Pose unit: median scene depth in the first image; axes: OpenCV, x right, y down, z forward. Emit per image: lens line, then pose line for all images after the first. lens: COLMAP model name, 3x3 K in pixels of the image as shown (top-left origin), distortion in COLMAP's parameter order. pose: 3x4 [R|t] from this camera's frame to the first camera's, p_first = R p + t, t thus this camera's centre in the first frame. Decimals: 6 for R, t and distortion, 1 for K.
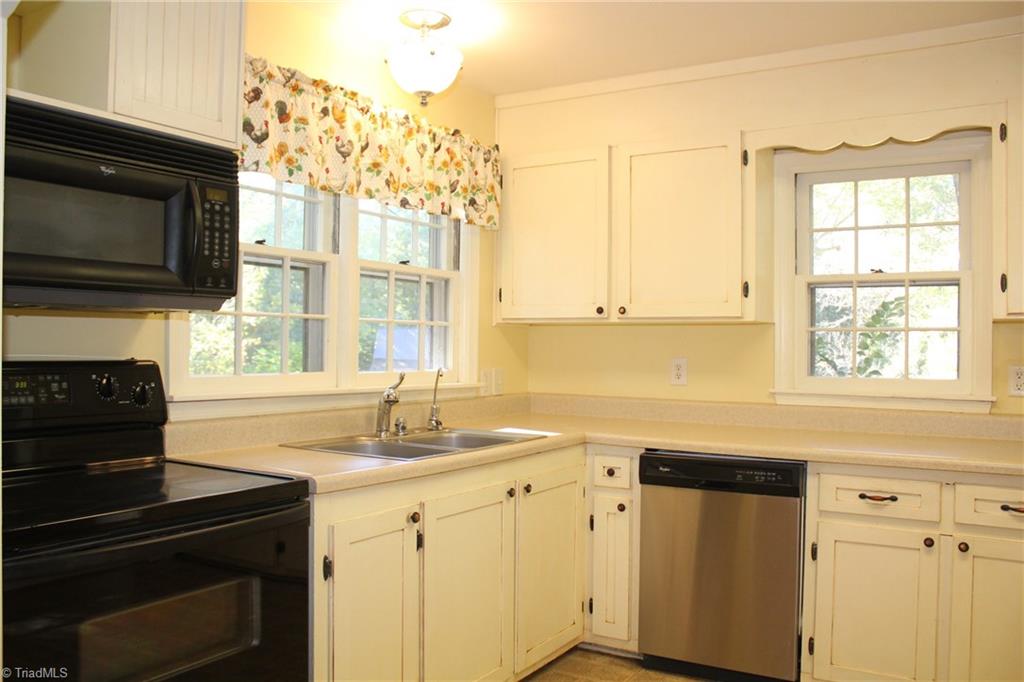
lens RADIAL K [[841.2, 0, 516.3], [0, 841.2, 342.2], [0, 0, 1]] dist [-0.145965, 0.103383]
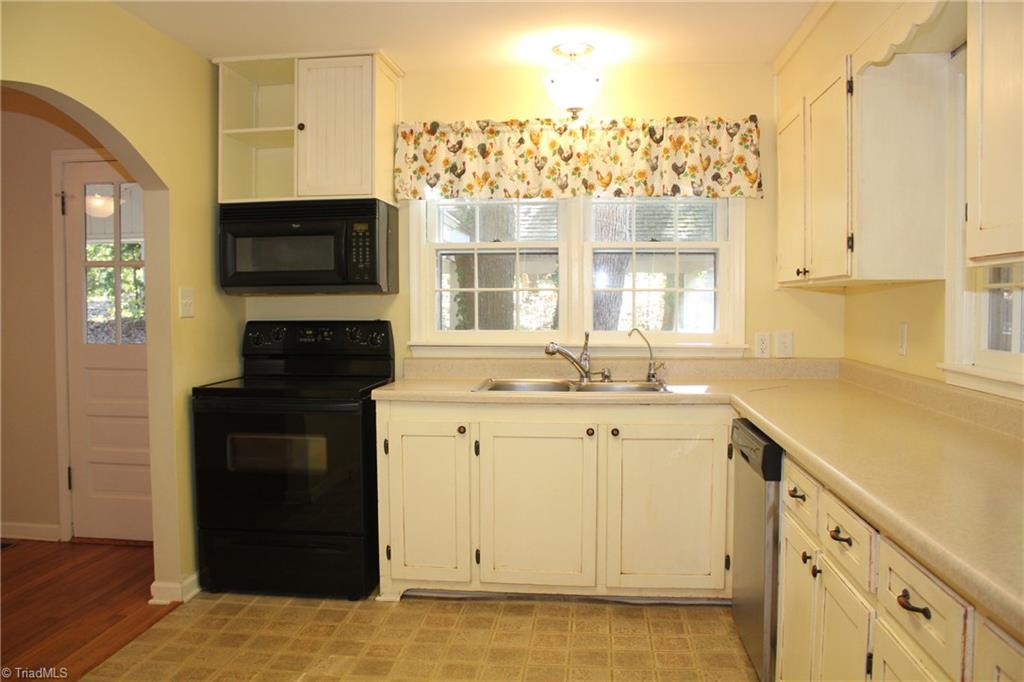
lens RADIAL K [[841.2, 0, 516.3], [0, 841.2, 342.2], [0, 0, 1]] dist [-0.145965, 0.103383]
pose [[0.444974, 0.030864, -0.895012, 1.024200], [0.011693, 0.999121, 0.040268, -0.000423], [0.895467, -0.028383, 0.444221, 0.368720]]
